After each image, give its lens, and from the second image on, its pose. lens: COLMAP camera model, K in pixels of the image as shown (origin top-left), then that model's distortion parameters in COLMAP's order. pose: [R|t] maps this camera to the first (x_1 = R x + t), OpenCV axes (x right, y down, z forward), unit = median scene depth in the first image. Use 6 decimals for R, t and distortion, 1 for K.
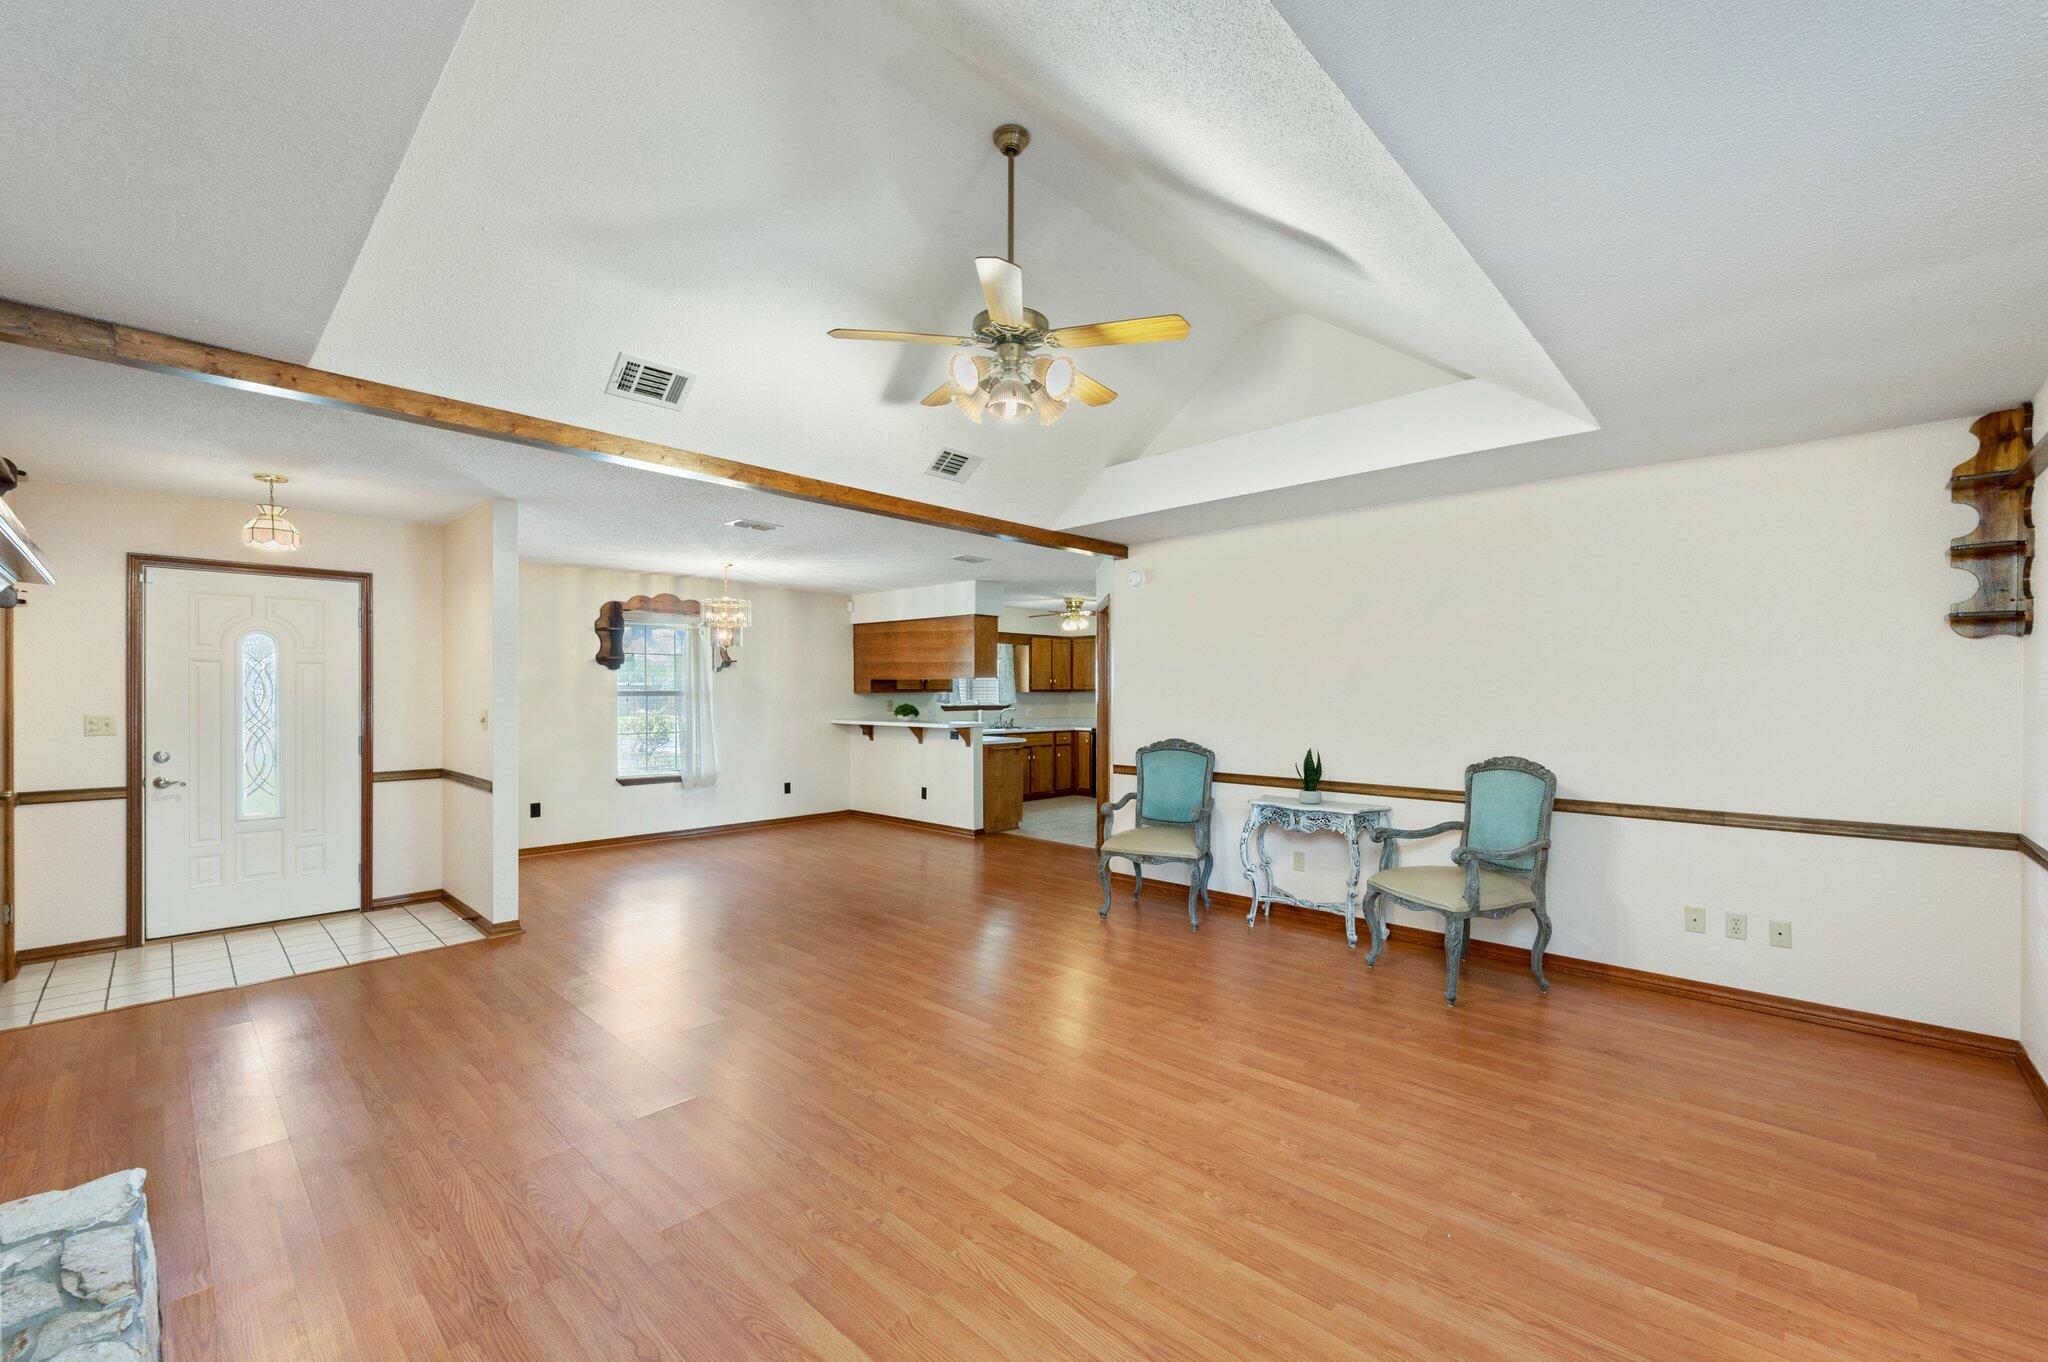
lens RADIAL K [[832.8, 0, 1023.7], [0, 832.8, 699.9], [0, 0, 1]] dist [-0.001699, 0.000018]
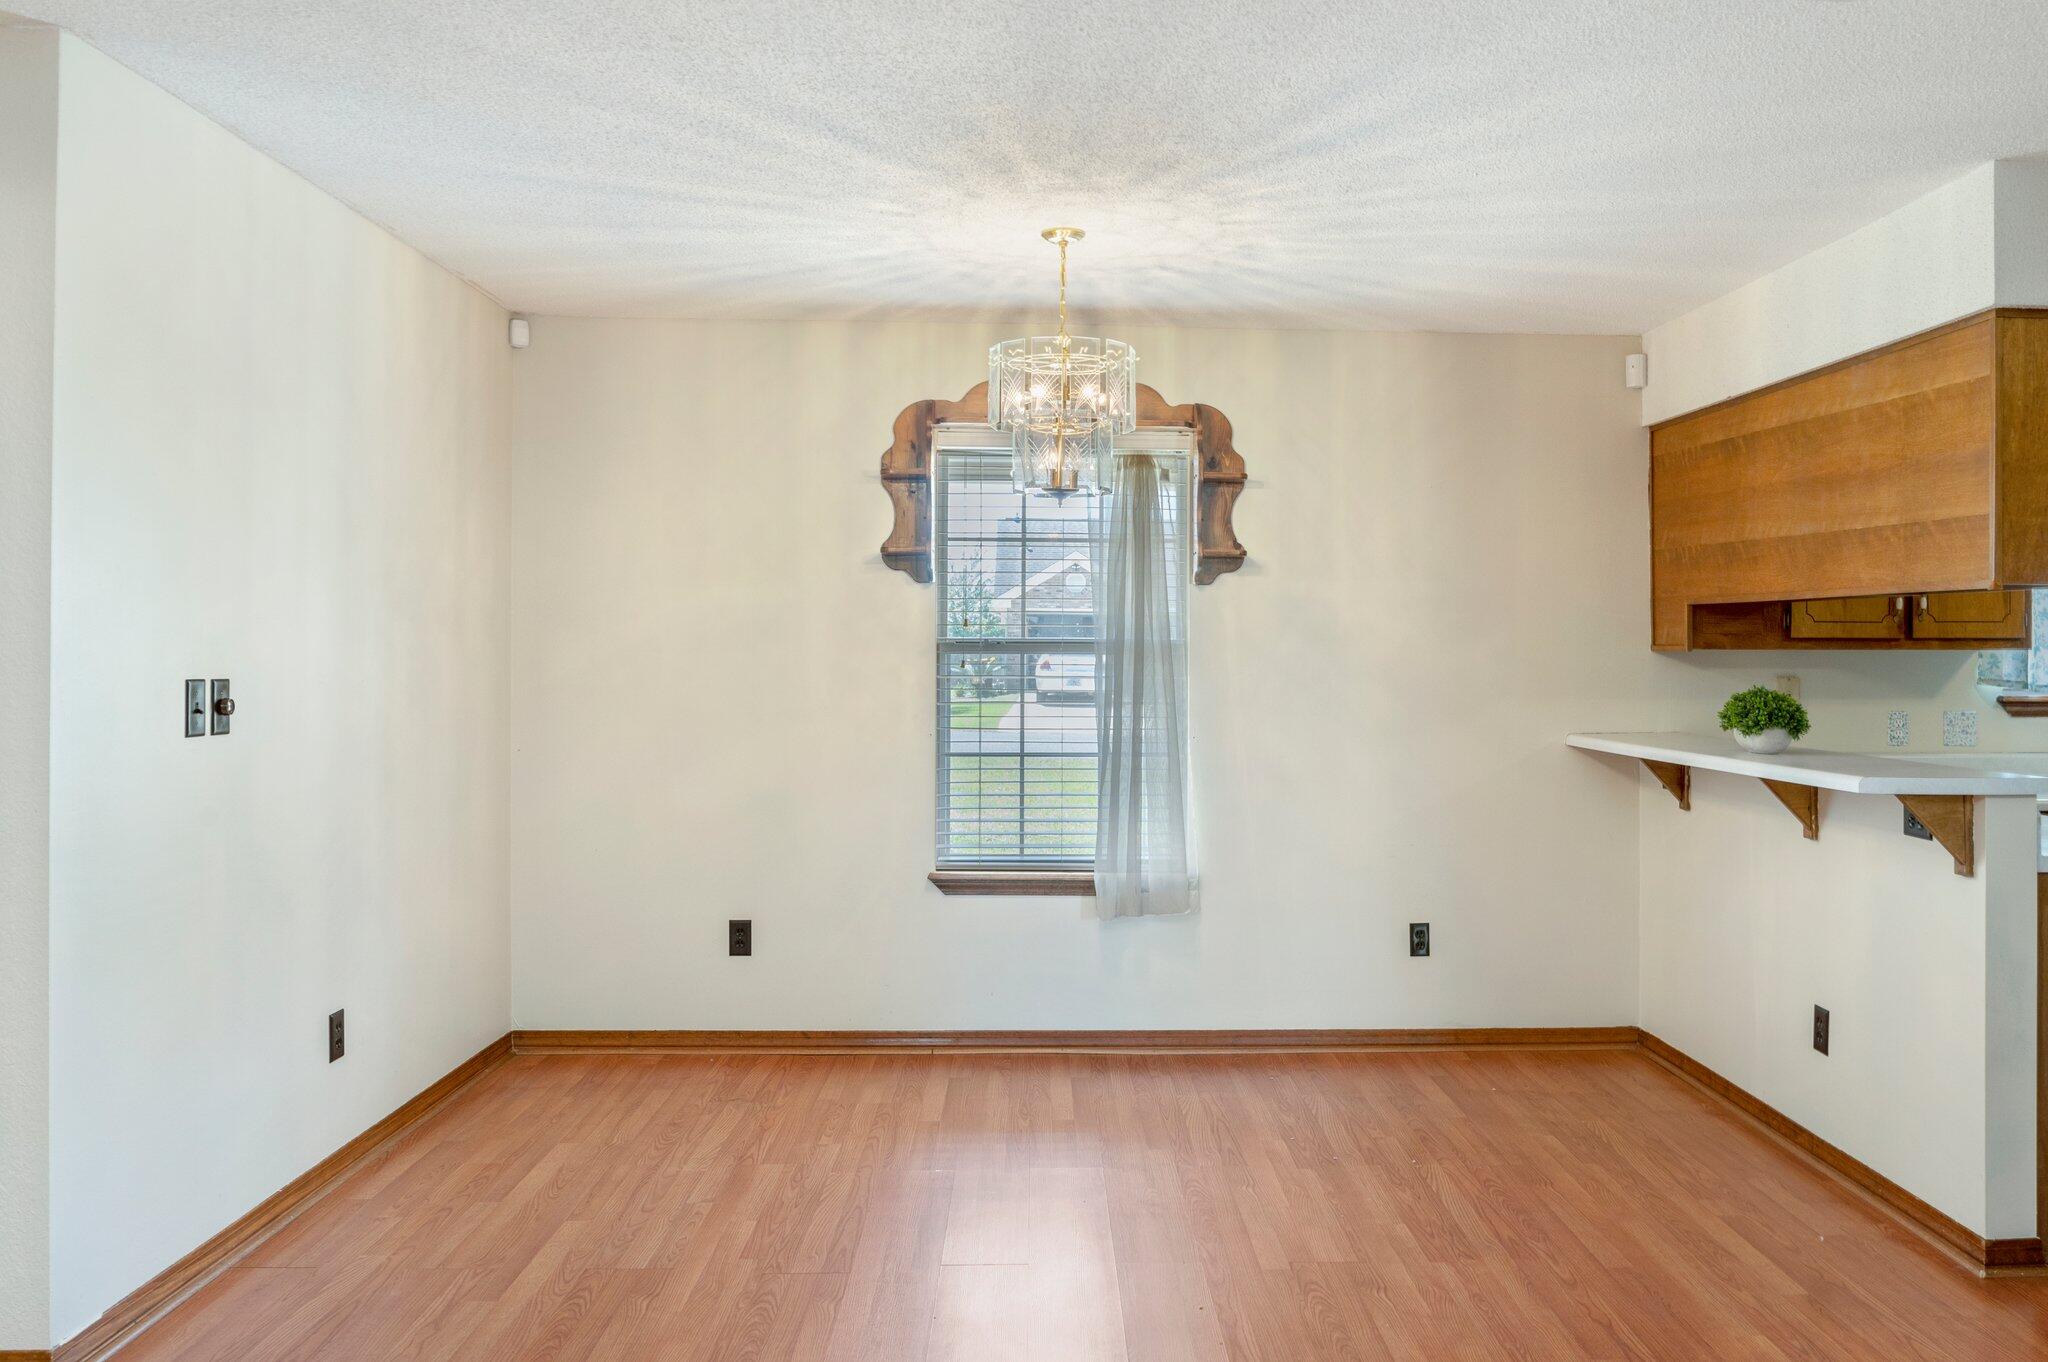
lens RADIAL K [[1608.8, 0, 1118.1], [0, 1608.8, 637.6], [0, 0, 1]] dist [-0.046112, 0.008381]
pose [[0.736853, -0.000826, -0.676052, 0.057782], [-0.012717, 0.999805, -0.015083, -0.001519], [0.675933, 0.019711, 0.736699, 0.489517]]
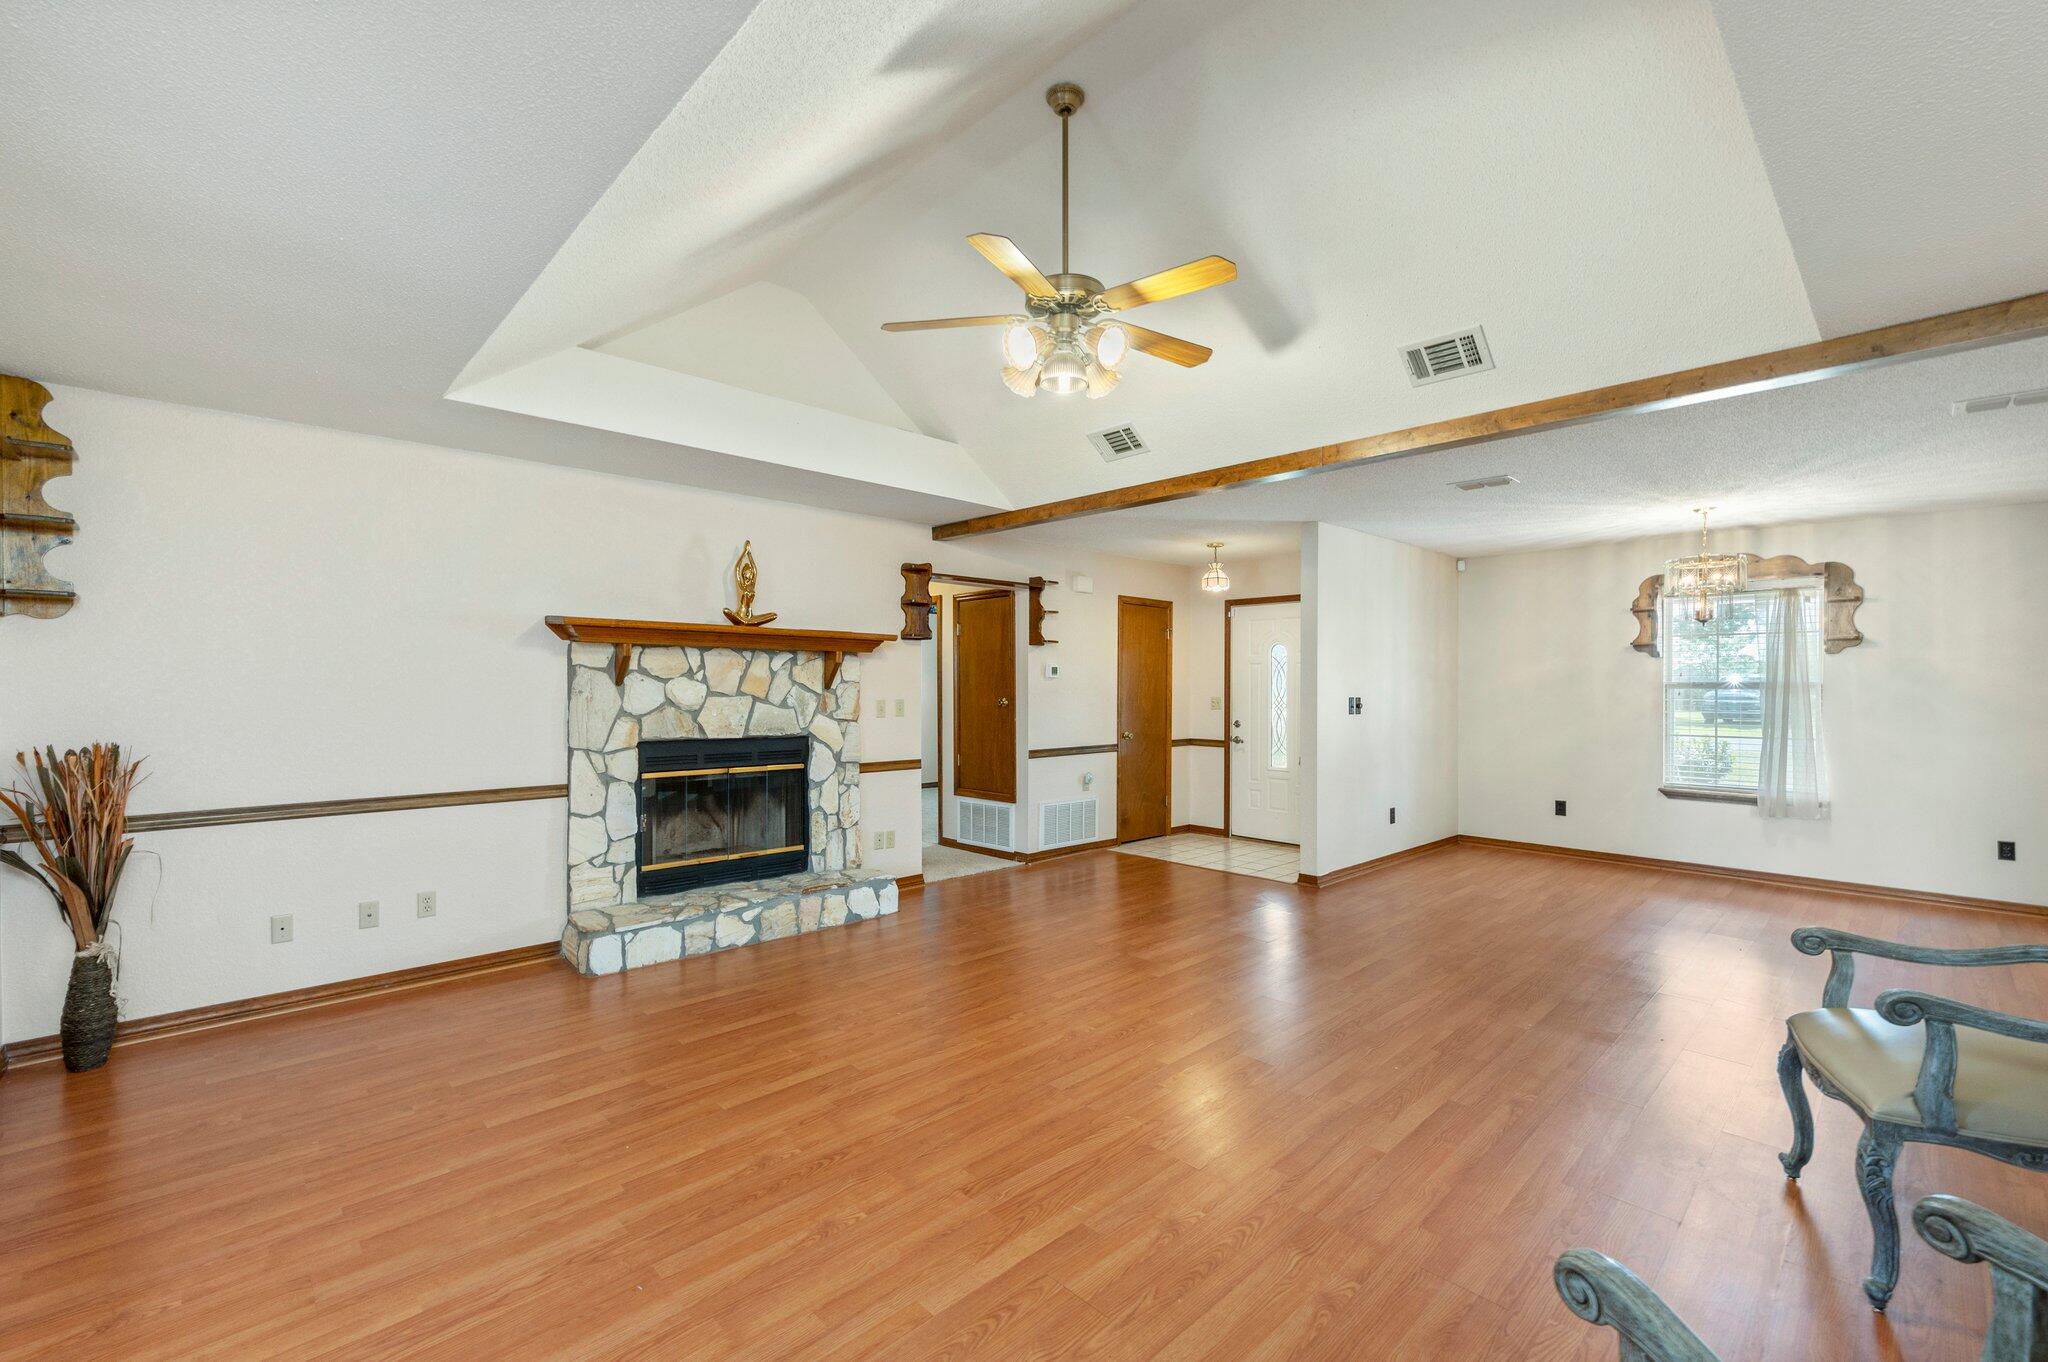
lens RADIAL K [[832.8, 0, 1004.9], [0, 832.8, 696.5], [0, 0, 1]] dist [-0.001699, 0.000018]
pose [[-0.047210, 0.012887, -0.998802, 0.347606], [-0.010456, 0.999856, 0.013394, -0.001048], [0.998830, 0.011076, -0.047068, 0.360566]]
